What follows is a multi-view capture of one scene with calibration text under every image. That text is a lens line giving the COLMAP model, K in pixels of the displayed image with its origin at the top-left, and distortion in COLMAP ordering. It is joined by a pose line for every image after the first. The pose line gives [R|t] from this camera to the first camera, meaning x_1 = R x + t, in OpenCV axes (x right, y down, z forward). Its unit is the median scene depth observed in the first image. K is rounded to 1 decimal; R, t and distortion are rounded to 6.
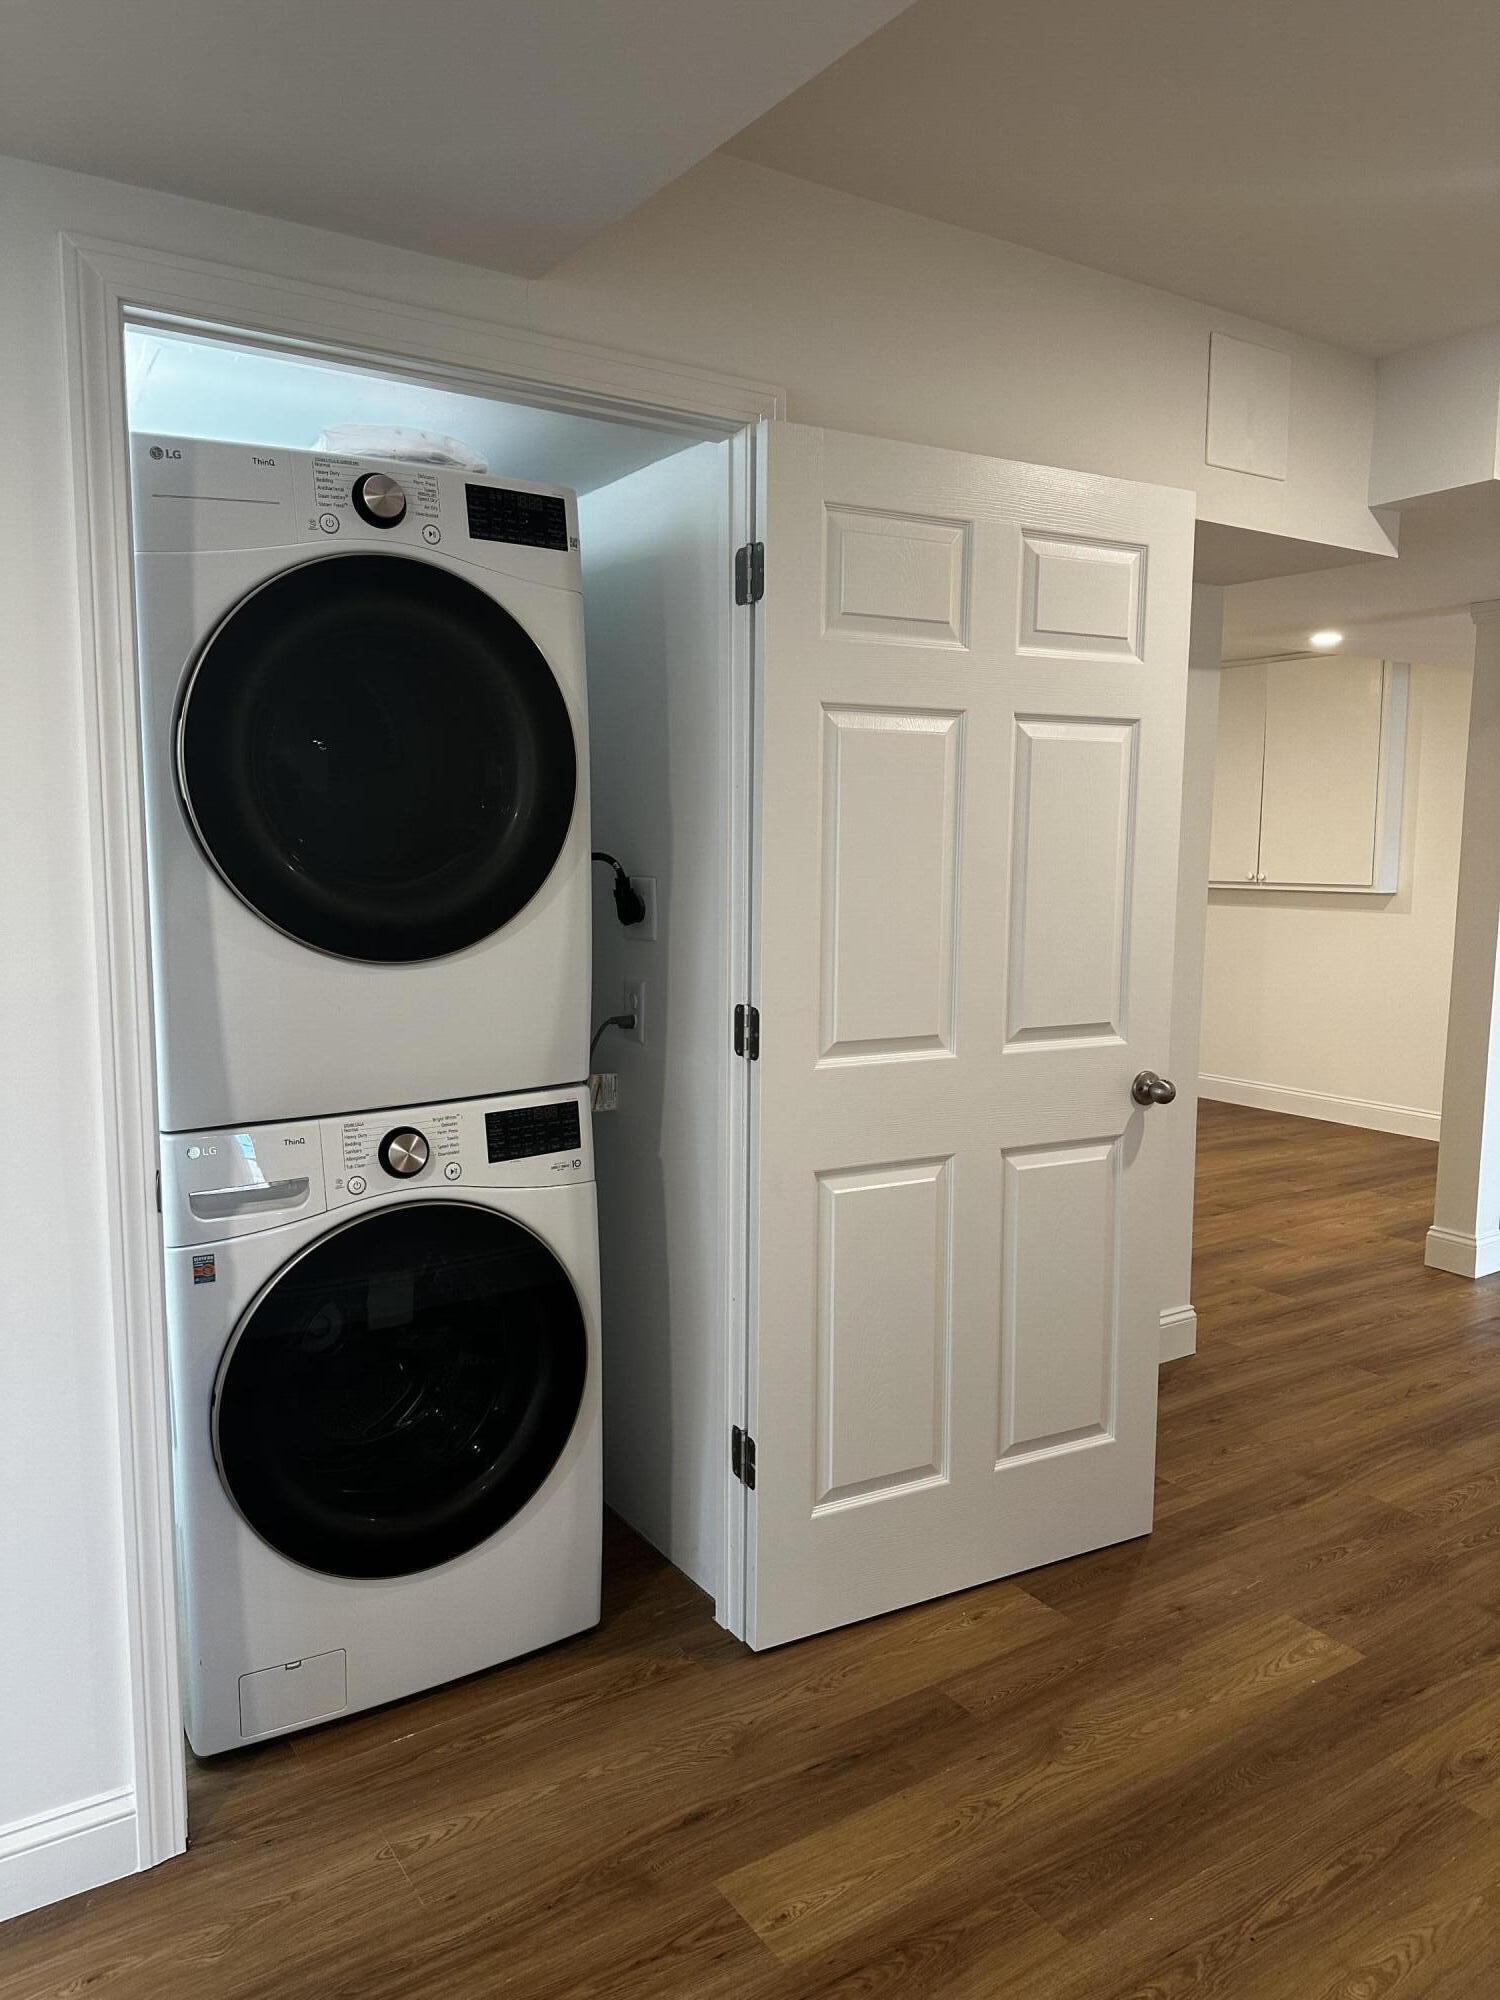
lens RADIAL K [[1471.3, 0, 763.9], [0, 1471.3, 1014.6], [0, 0, 1]] dist [0.026023, 0.001544]
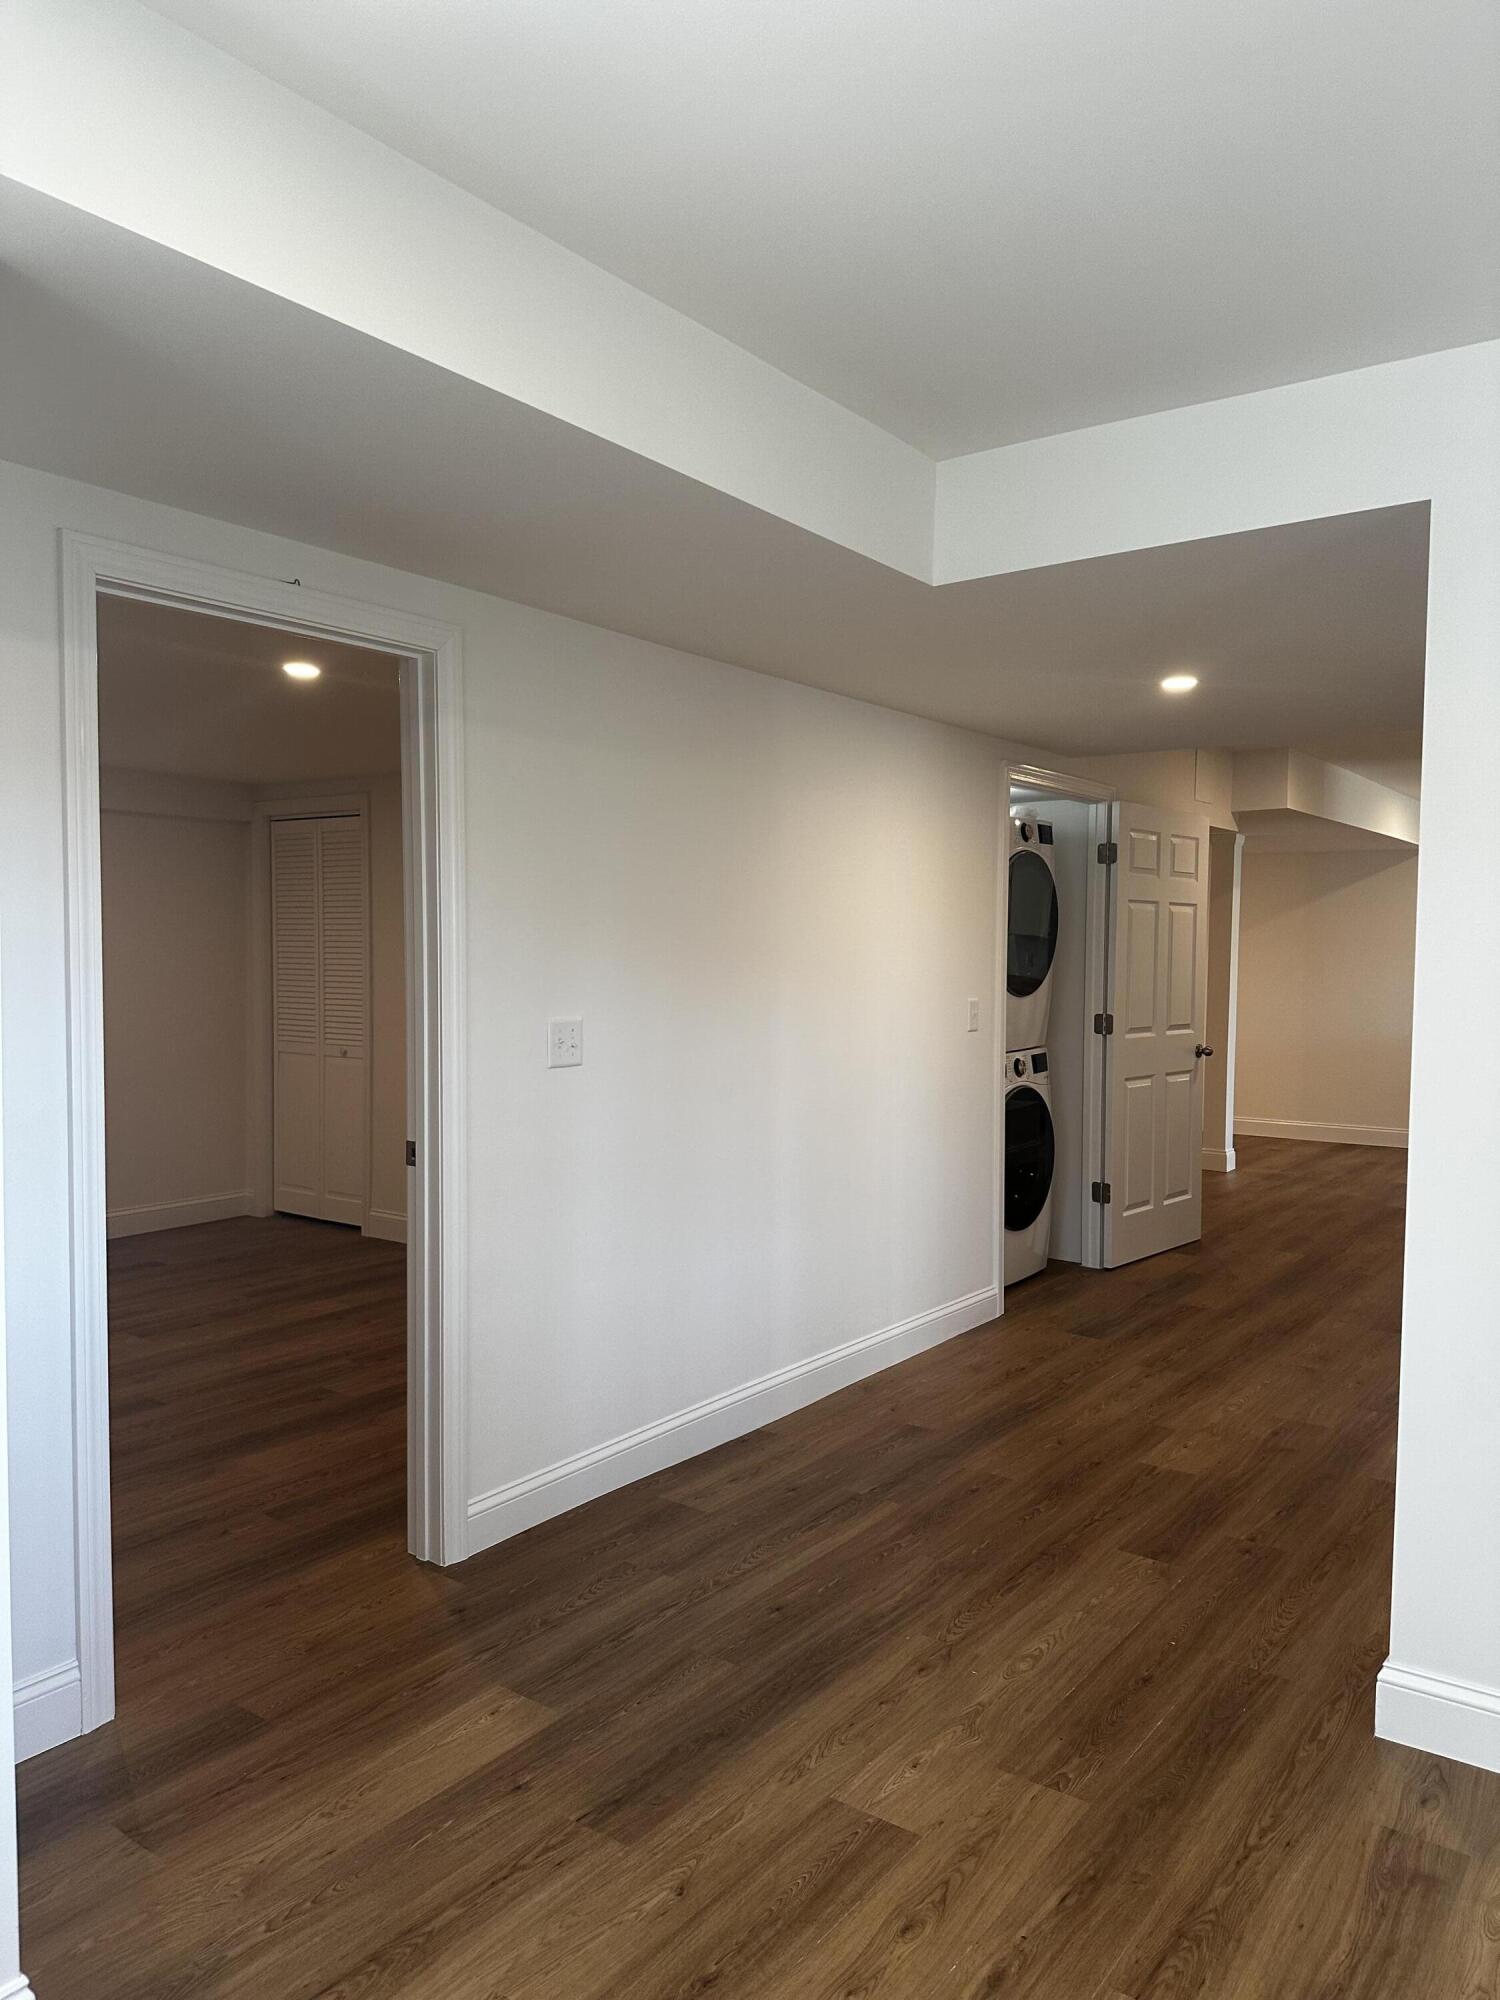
lens RADIAL K [[1471.3, 0, 737.8], [0, 1471.3, 1003.3], [0, 0, 1]] dist [0.026023, 0.001544]
pose [[0.942761, -0.009761, 0.333326, -1.361655], [0.035847, 0.996746, -0.072199, 0.127479], [-0.331537, 0.080015, 0.940043, -1.135178]]
